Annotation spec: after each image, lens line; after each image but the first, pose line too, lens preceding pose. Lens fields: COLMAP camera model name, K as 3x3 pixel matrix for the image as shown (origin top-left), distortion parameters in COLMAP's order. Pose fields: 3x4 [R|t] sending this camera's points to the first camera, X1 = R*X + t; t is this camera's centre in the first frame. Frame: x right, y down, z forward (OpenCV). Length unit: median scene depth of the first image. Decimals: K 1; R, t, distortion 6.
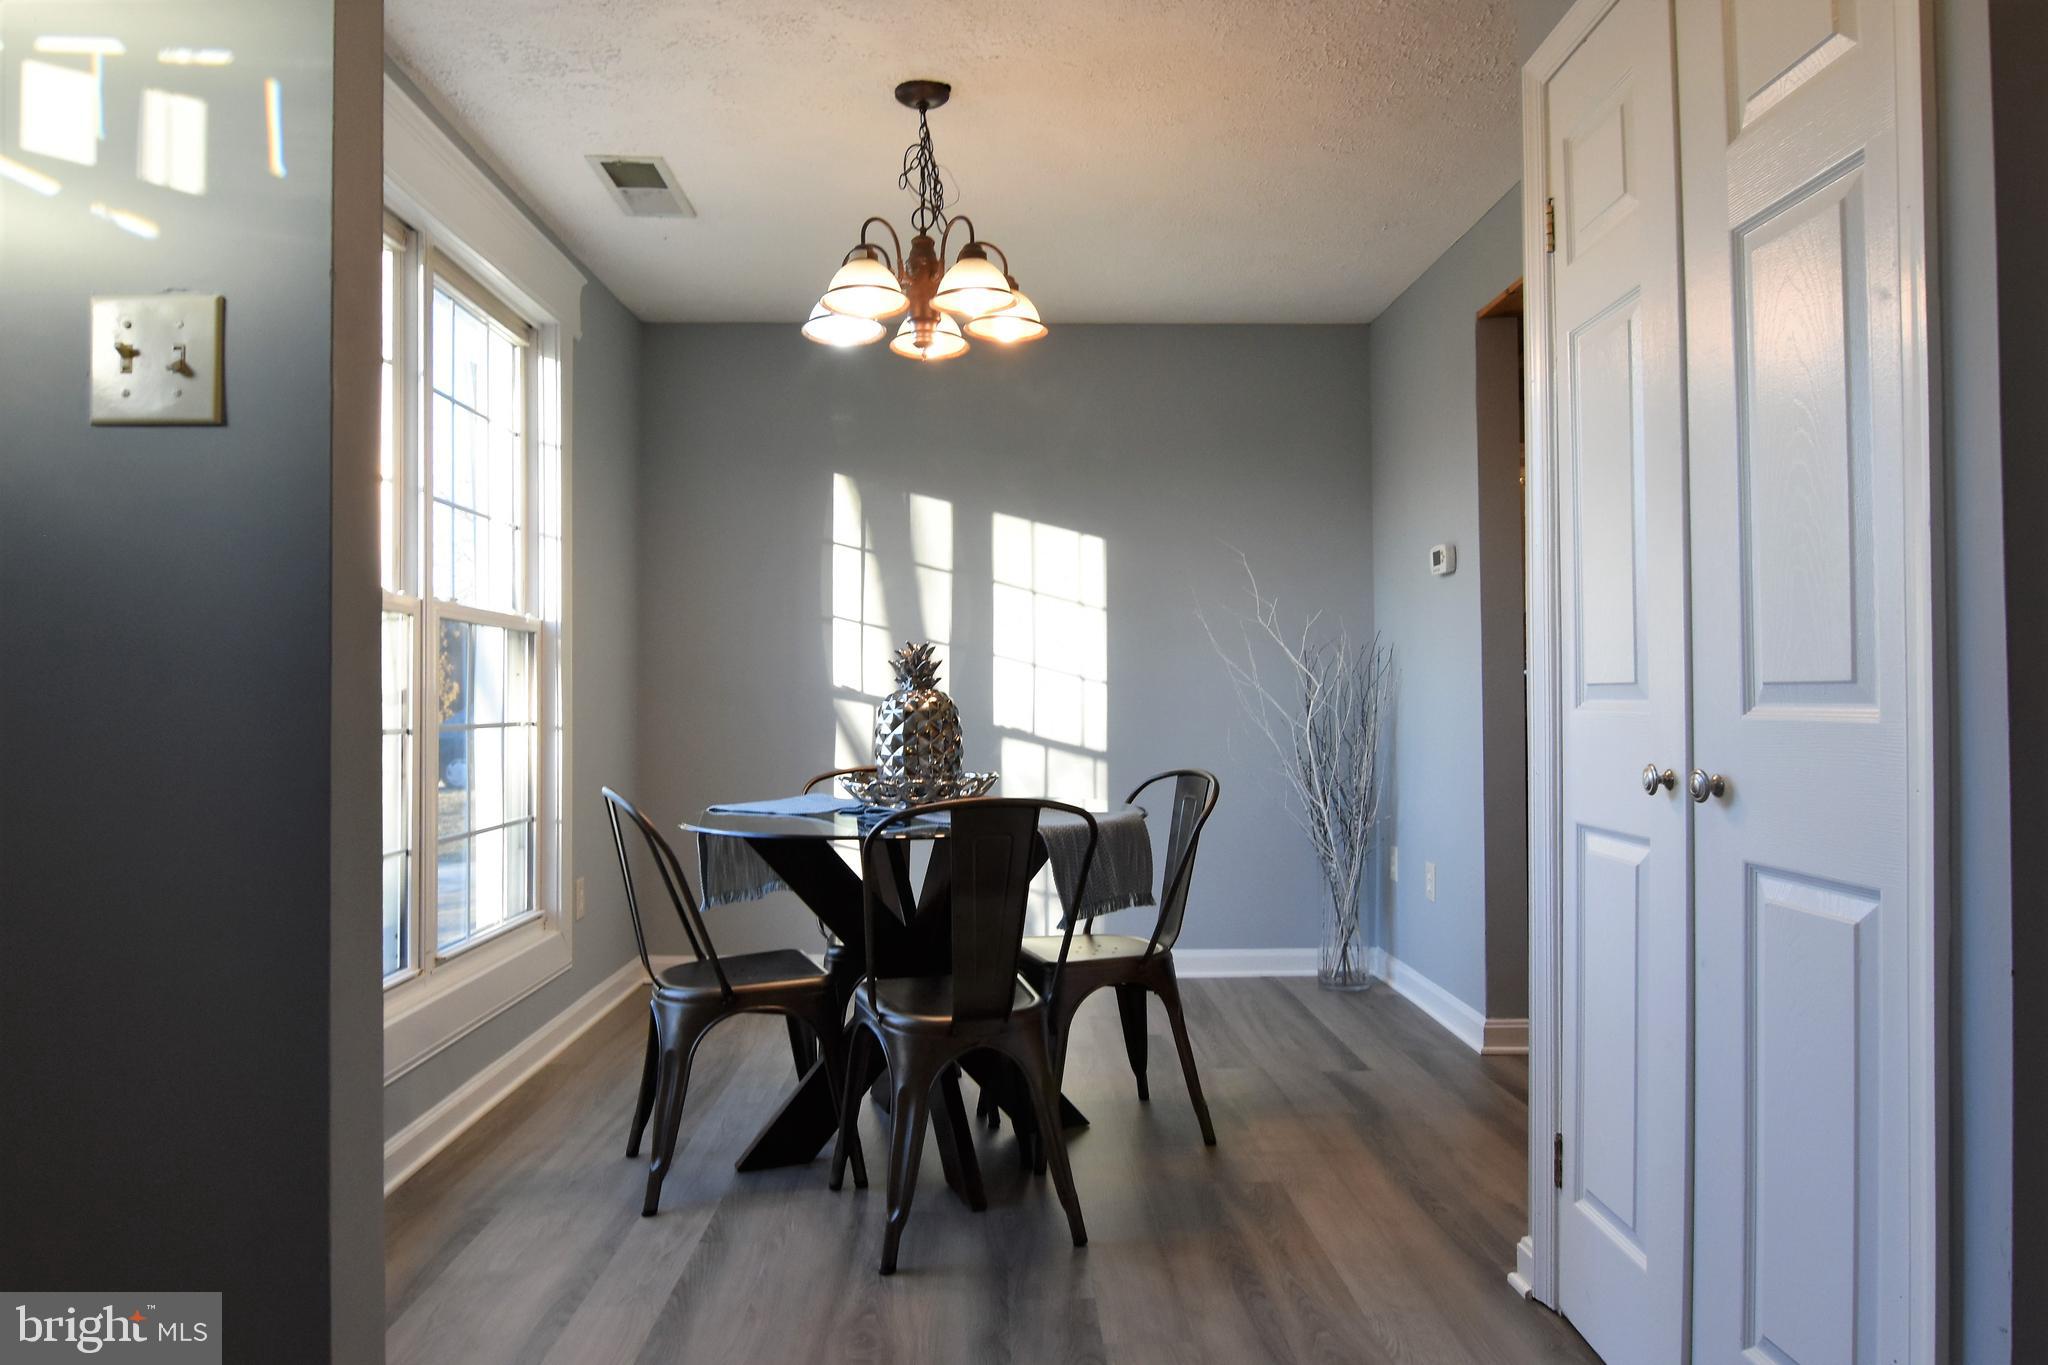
lens RADIAL K [[1264.2, 0, 1025.1], [0, 1264.2, 685.7], [0, 0, 1]] dist [0.005838, -0.022882]
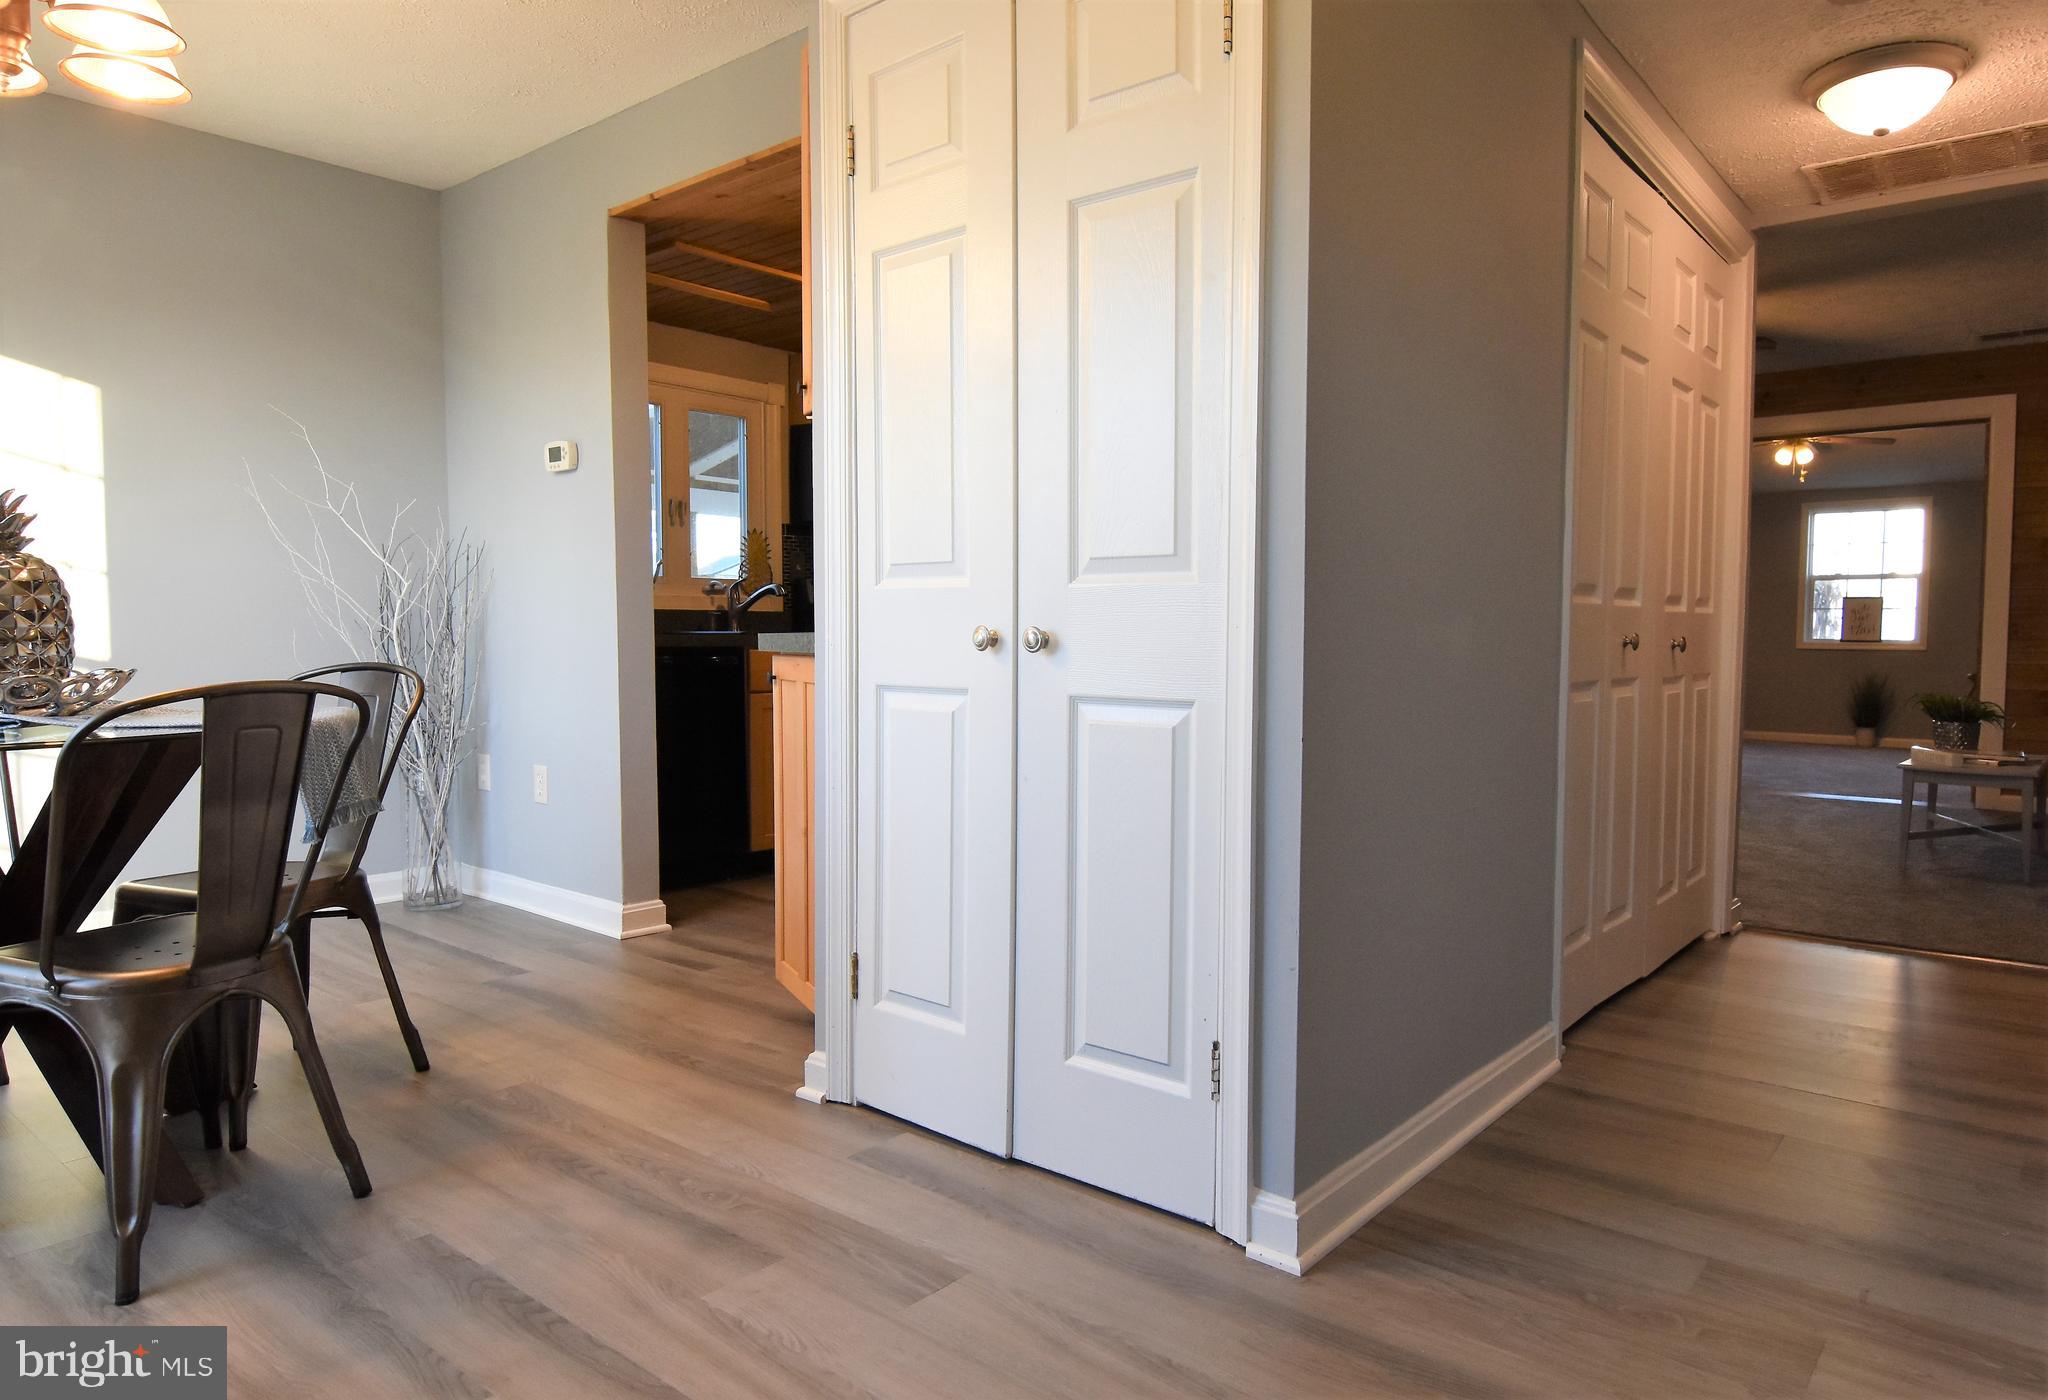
lens RADIAL K [[1278.8, 0, 1023.4], [0, 1278.8, 711.4], [0, 0, 1]] dist [-0.004706, -0.011446]
pose [[0.668162, -0.037615, 0.743064, -0.325556], [-0.016600, 0.997719, 0.065433, 0.050418], [-0.743830, -0.056055, 0.666014, 0.108092]]
